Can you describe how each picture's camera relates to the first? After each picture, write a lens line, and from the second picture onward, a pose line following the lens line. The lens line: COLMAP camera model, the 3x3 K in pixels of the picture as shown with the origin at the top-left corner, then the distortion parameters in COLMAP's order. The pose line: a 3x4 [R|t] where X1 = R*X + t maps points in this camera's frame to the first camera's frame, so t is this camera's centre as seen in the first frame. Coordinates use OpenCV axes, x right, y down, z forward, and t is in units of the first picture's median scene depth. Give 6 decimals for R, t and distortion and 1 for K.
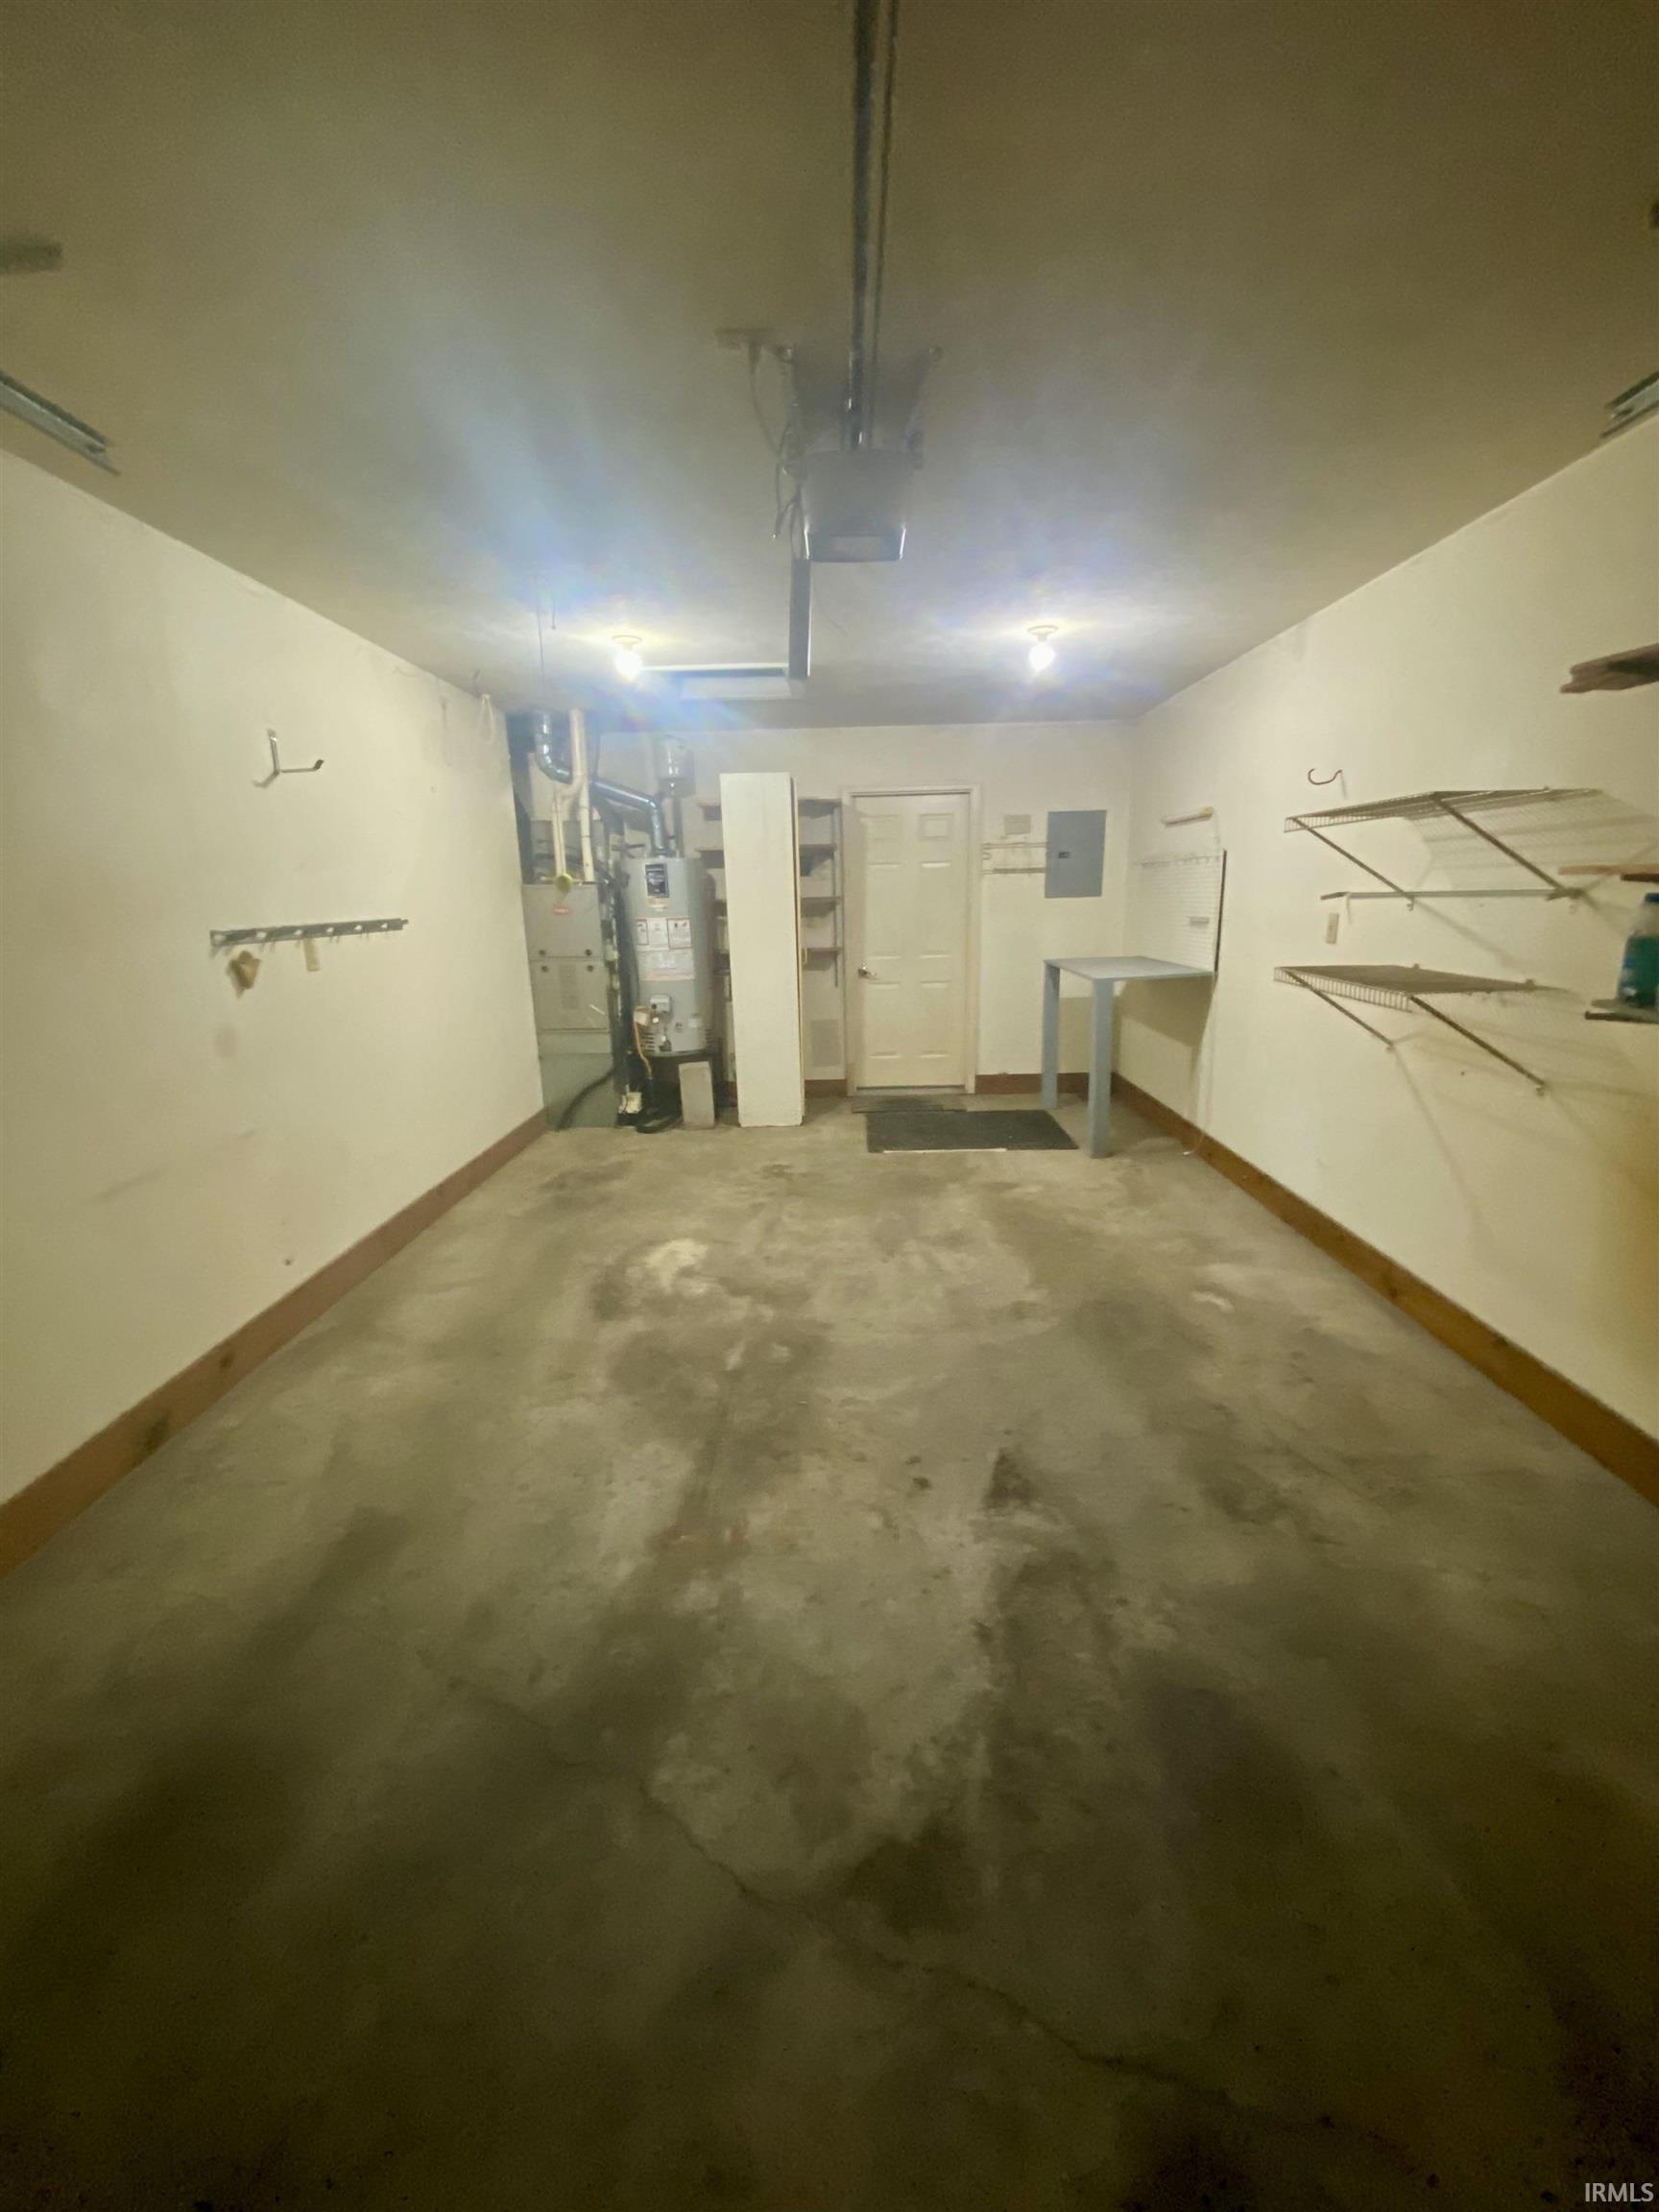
lens RADIAL K [[886.6, 0, 824.7], [0, 886.6, 1110.7], [0, 0, 1]] dist [0.000885, -0.000095]
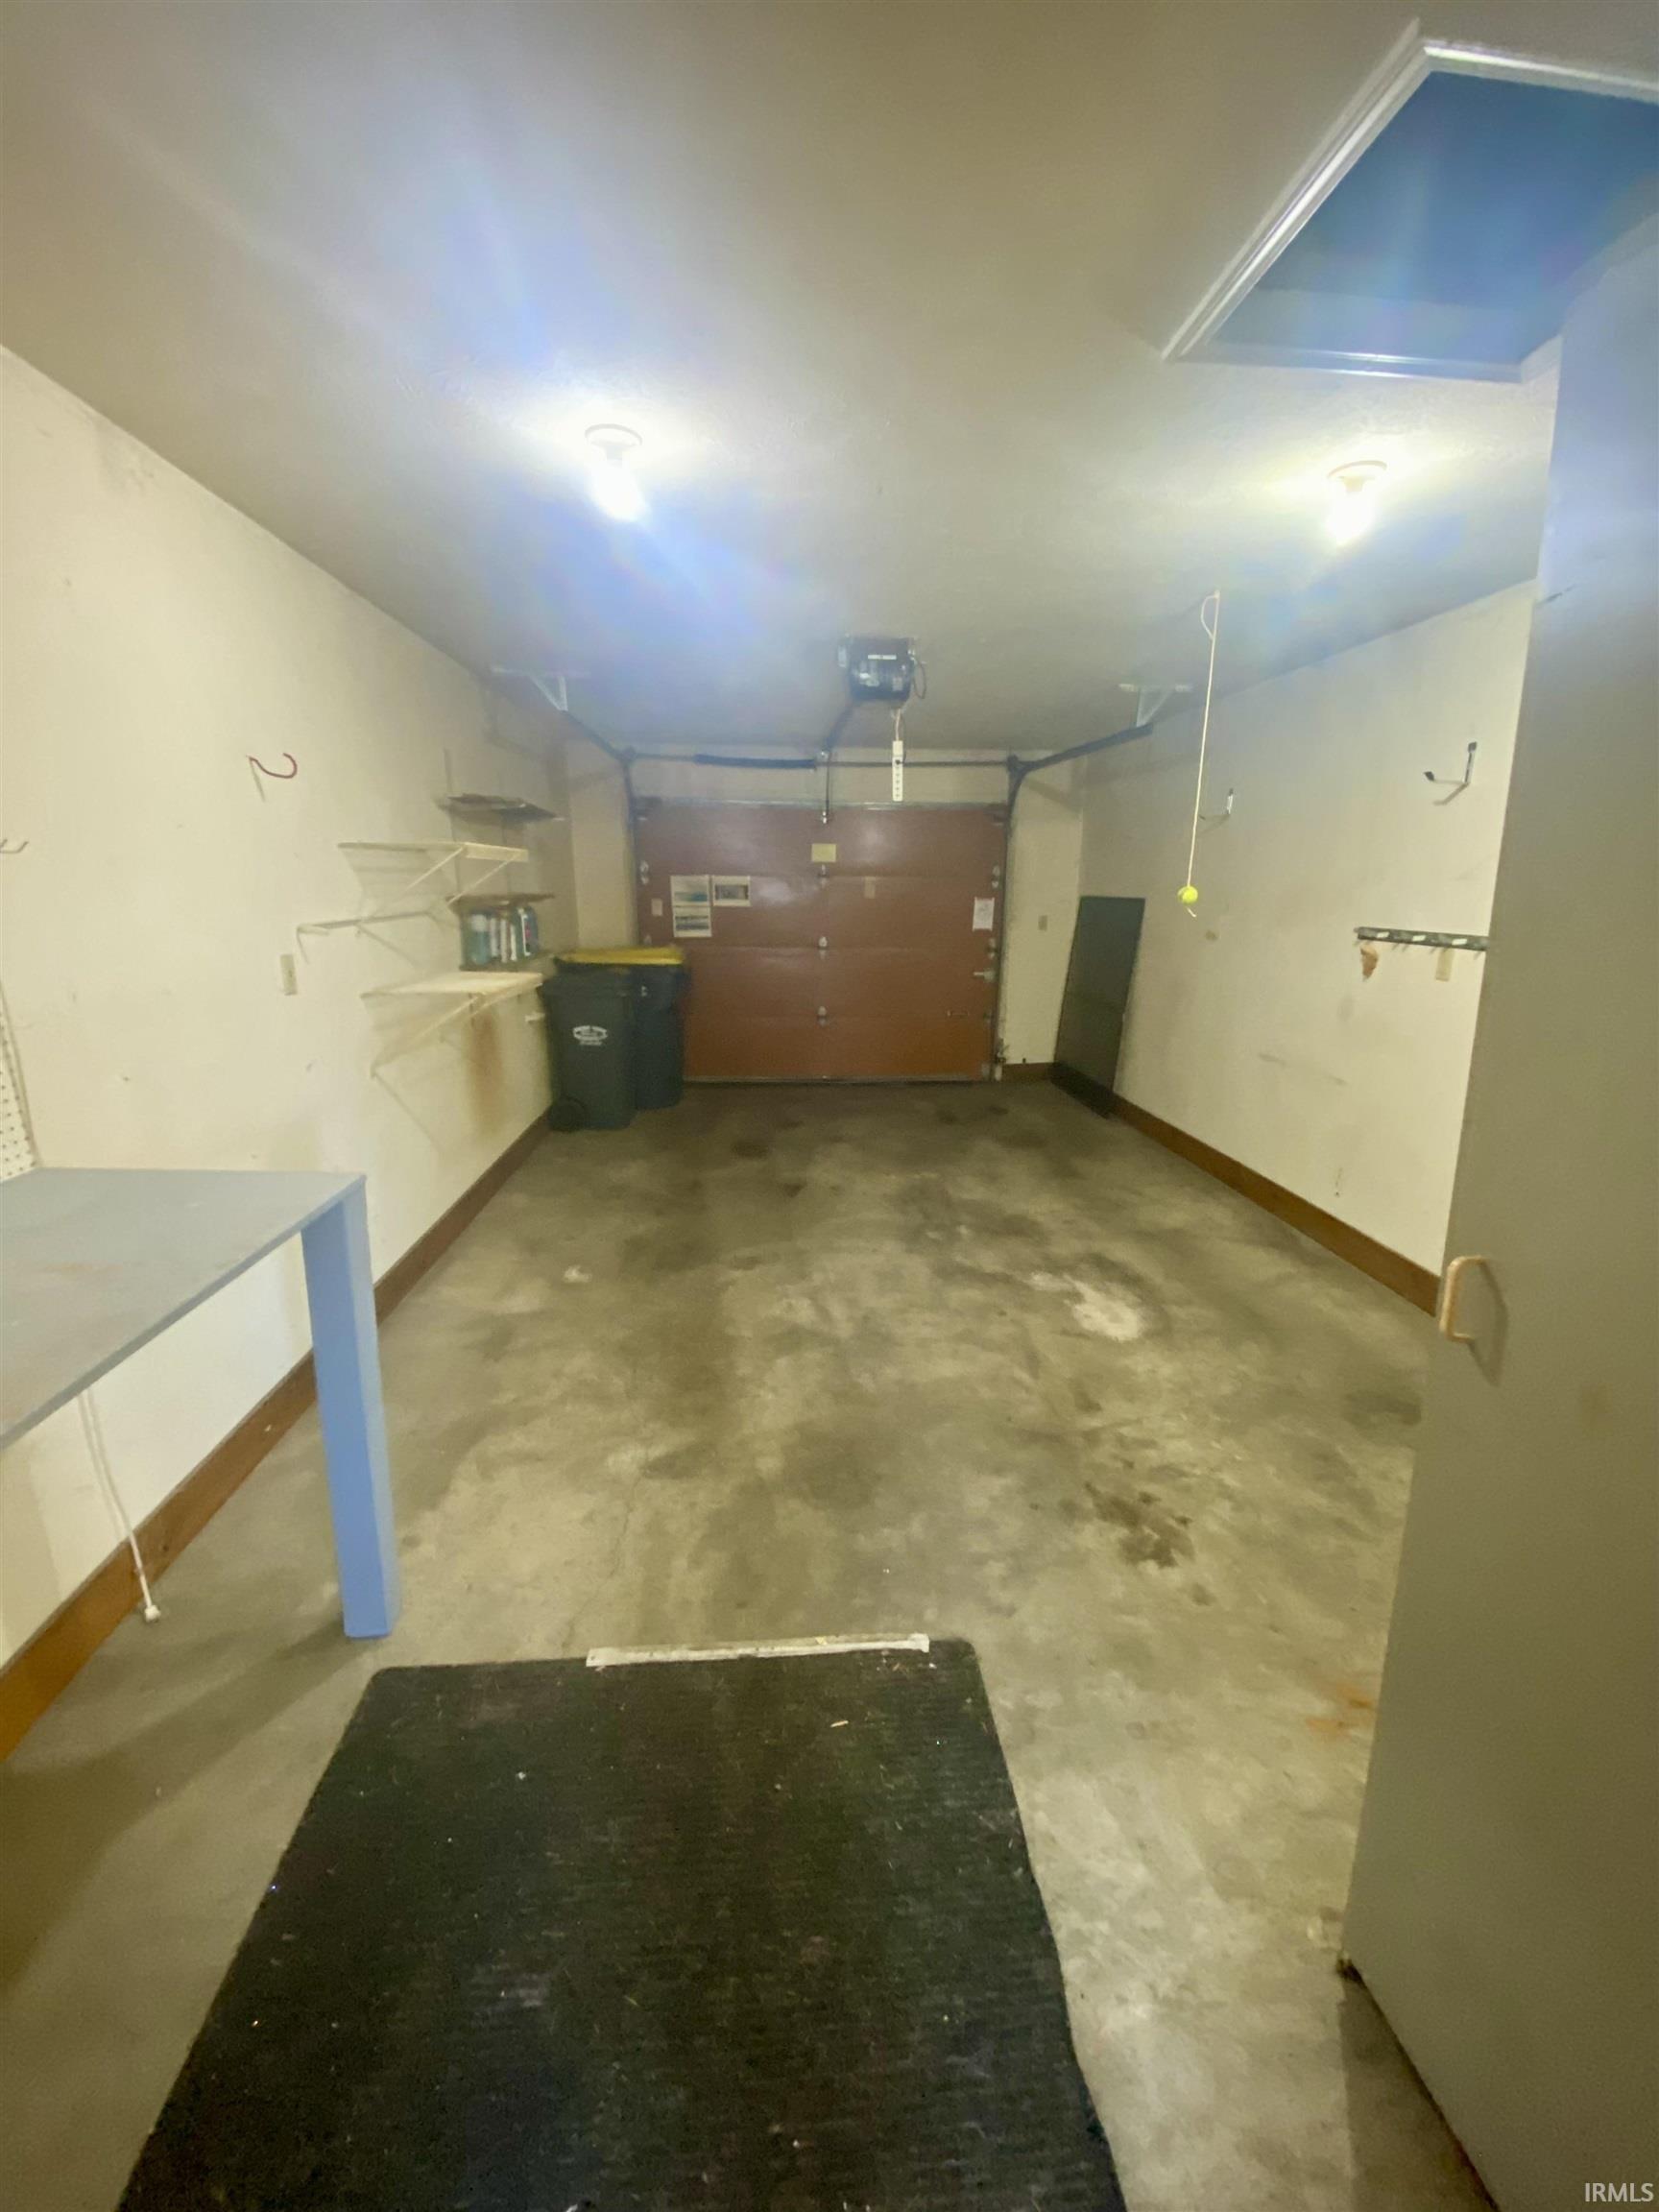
lens RADIAL K [[886.6, 0, 828.9], [0, 886.6, 1105.6], [0, 0, 1]] dist [0.000885, -0.000095]
pose [[-0.995509, 0.038335, -0.086562, 0.182828], [-0.005793, 0.887969, 0.459866, -0.440283], [0.094493, 0.458302, -0.883759, 1.705529]]
